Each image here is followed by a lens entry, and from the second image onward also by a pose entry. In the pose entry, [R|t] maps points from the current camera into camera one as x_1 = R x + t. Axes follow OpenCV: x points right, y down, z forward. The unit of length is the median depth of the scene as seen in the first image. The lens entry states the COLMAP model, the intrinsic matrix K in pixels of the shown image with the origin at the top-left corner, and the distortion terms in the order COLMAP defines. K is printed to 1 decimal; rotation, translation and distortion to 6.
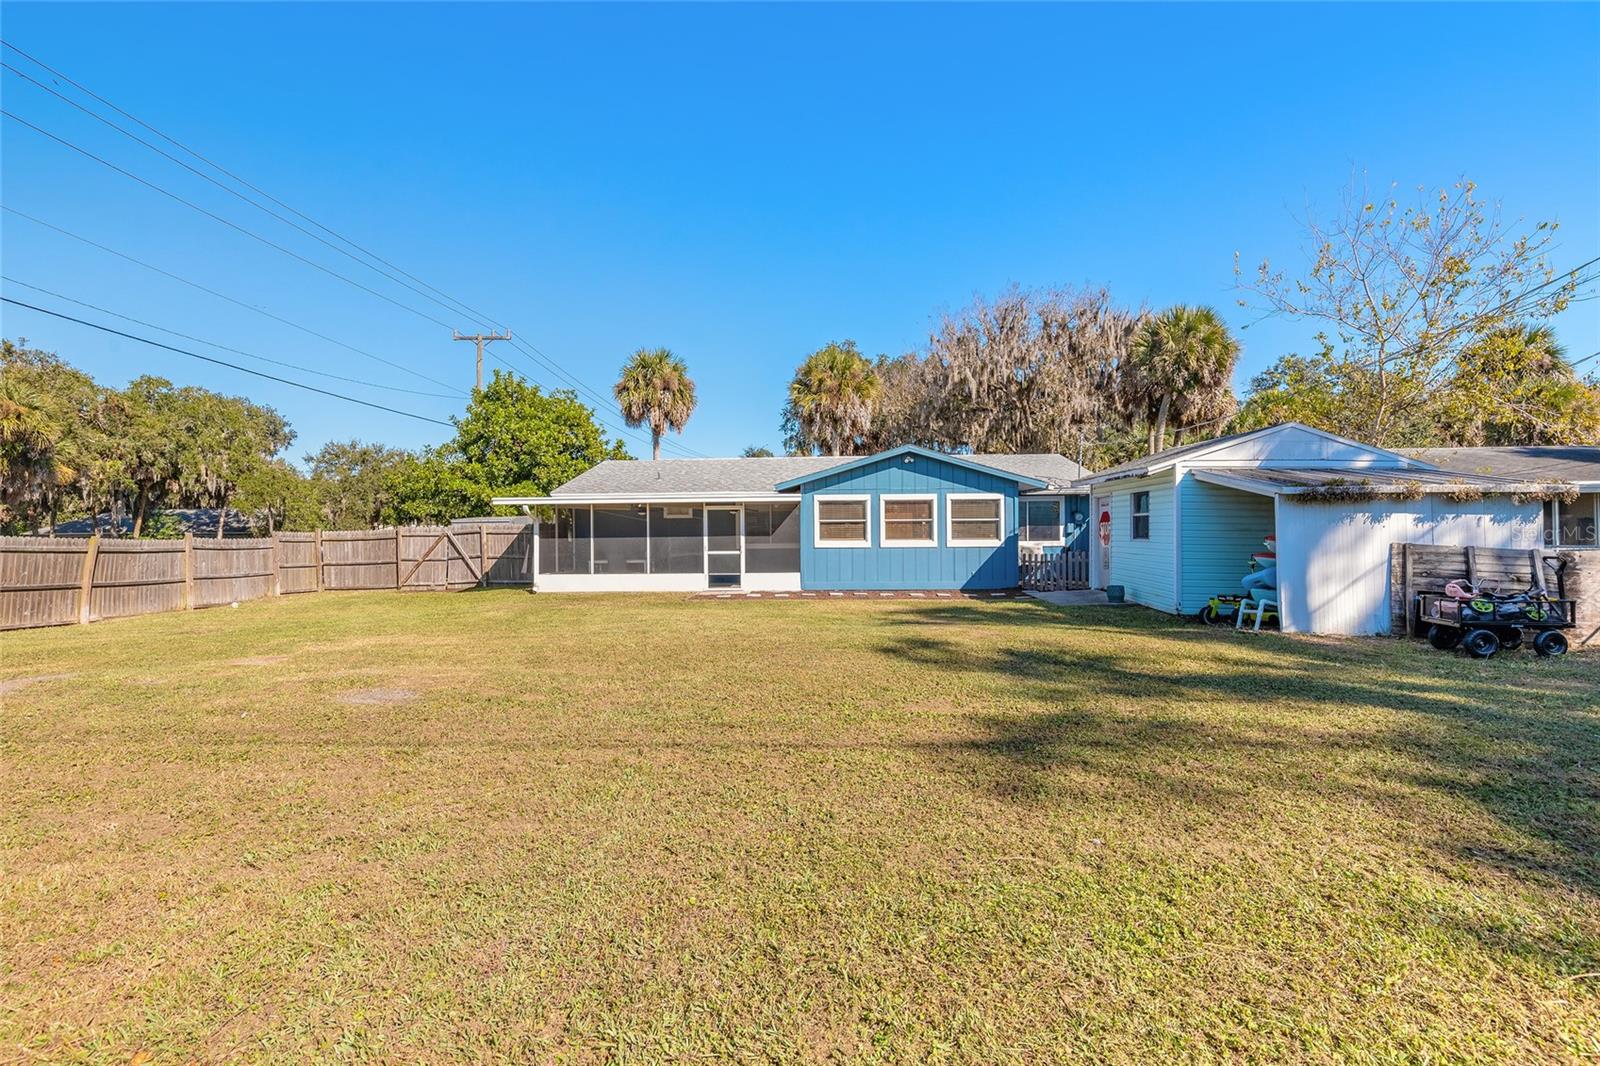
lens RADIAL K [[721.6, 0, 787.0], [0, 721.6, 539.3], [0, 0, 1]] dist [0.008958, -0.002073]
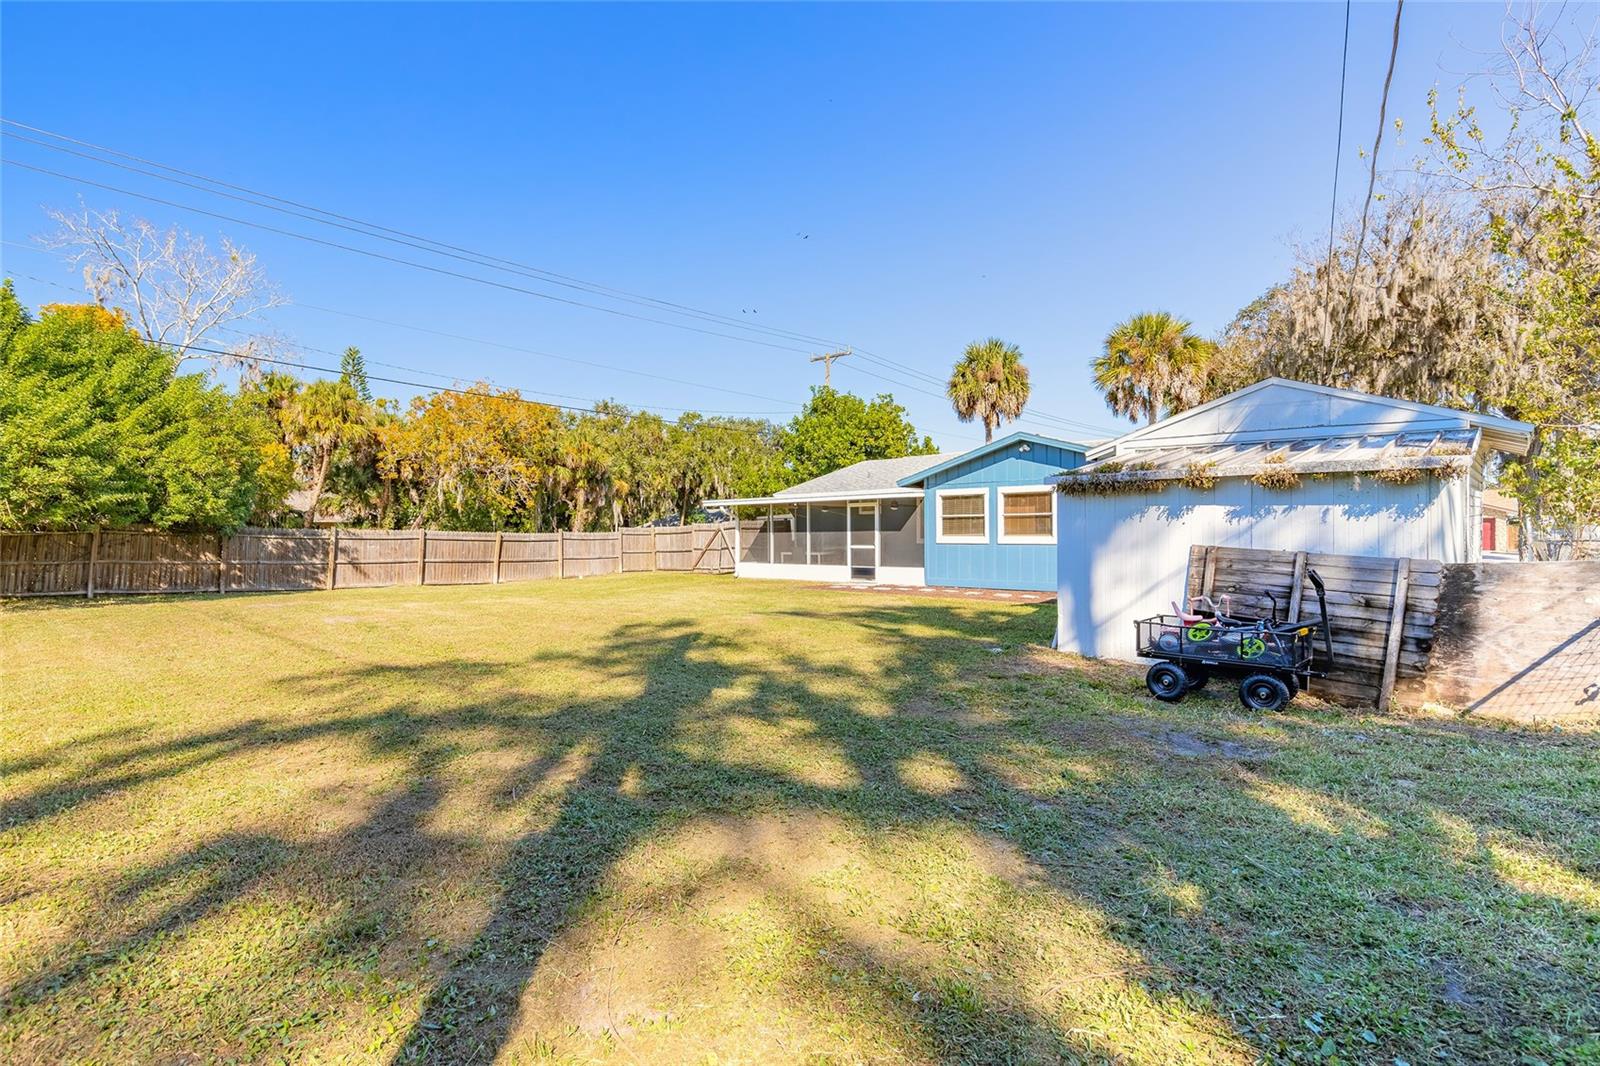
lens RADIAL K [[743.4, 0, 795.1], [0, 743.4, 535.7], [0, 0, 1]] dist [-0.014384, -0.000036]
pose [[0.785600, 0.004843, -0.618716, 0.511571], [-0.001024, 0.999978, 0.006526, -0.004981], [0.618734, -0.004493, 0.785587, 0.078380]]
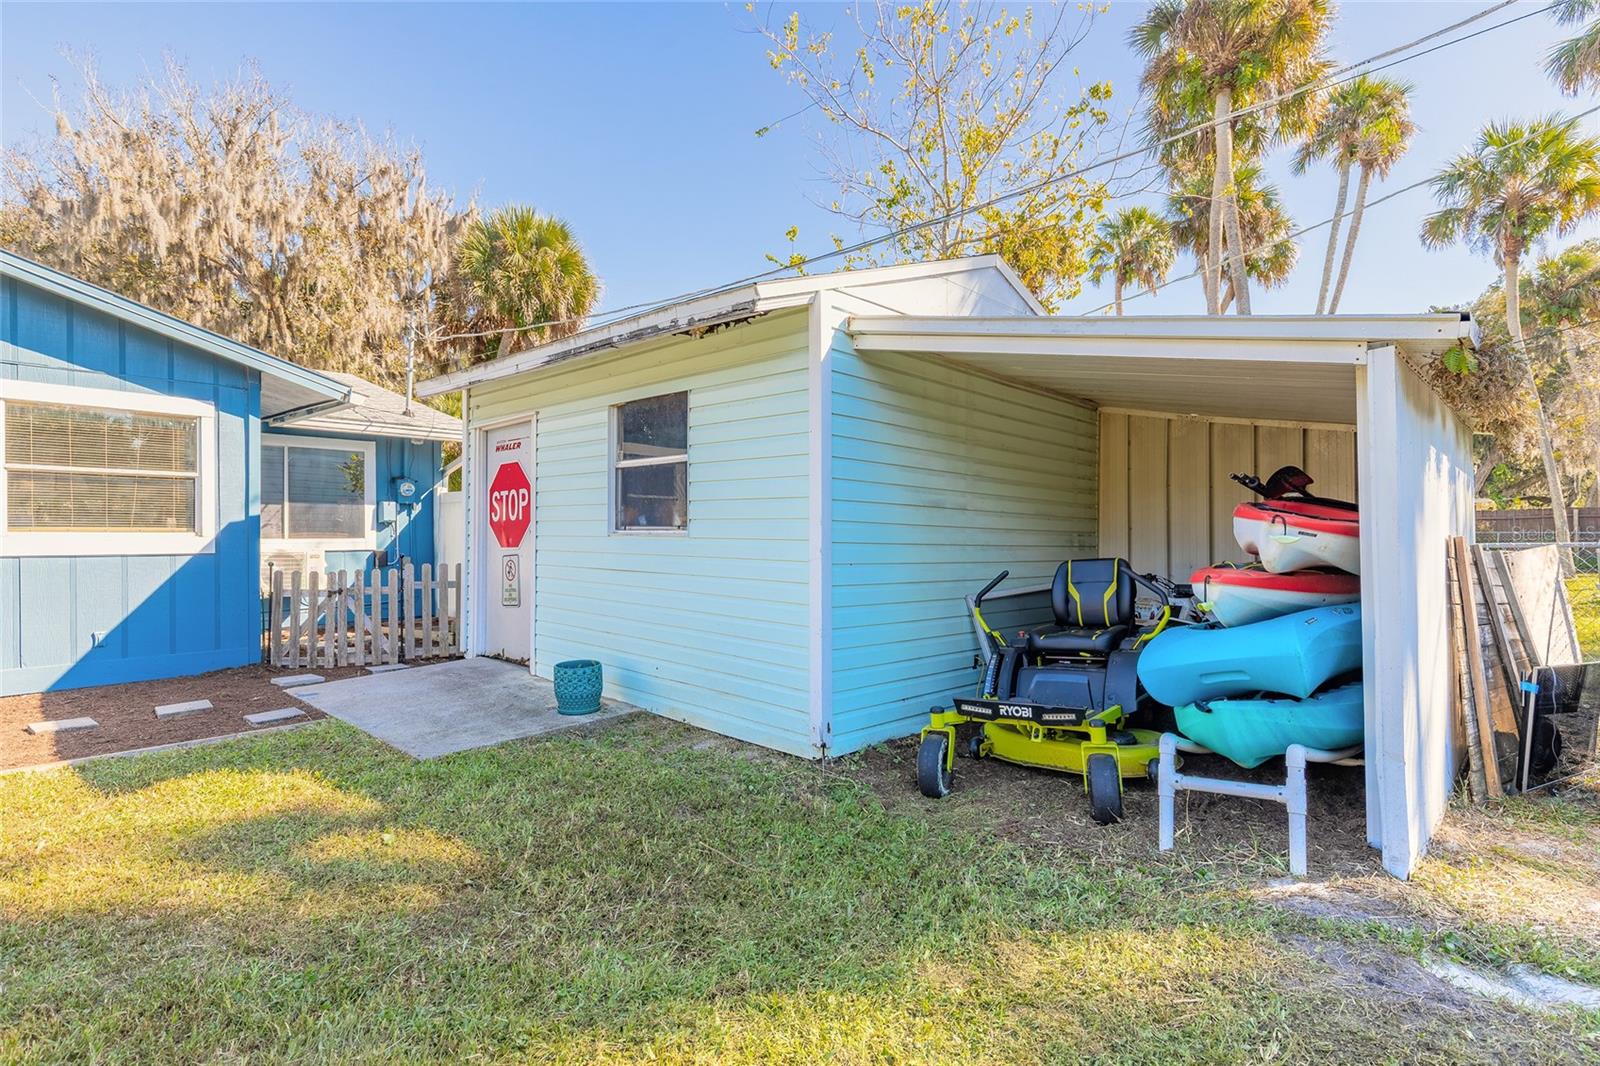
lens RADIAL K [[798.4, 0, 806.3], [0, 798.4, 536.3], [0, 0, 1]] dist [0.000886, -0.001128]
pose [[0.616849, 0.004890, 0.787066, 0.168802], [-0.000384, 0.999982, -0.005912, 0.004100], [-0.787081, 0.003345, 0.616840, 0.521088]]
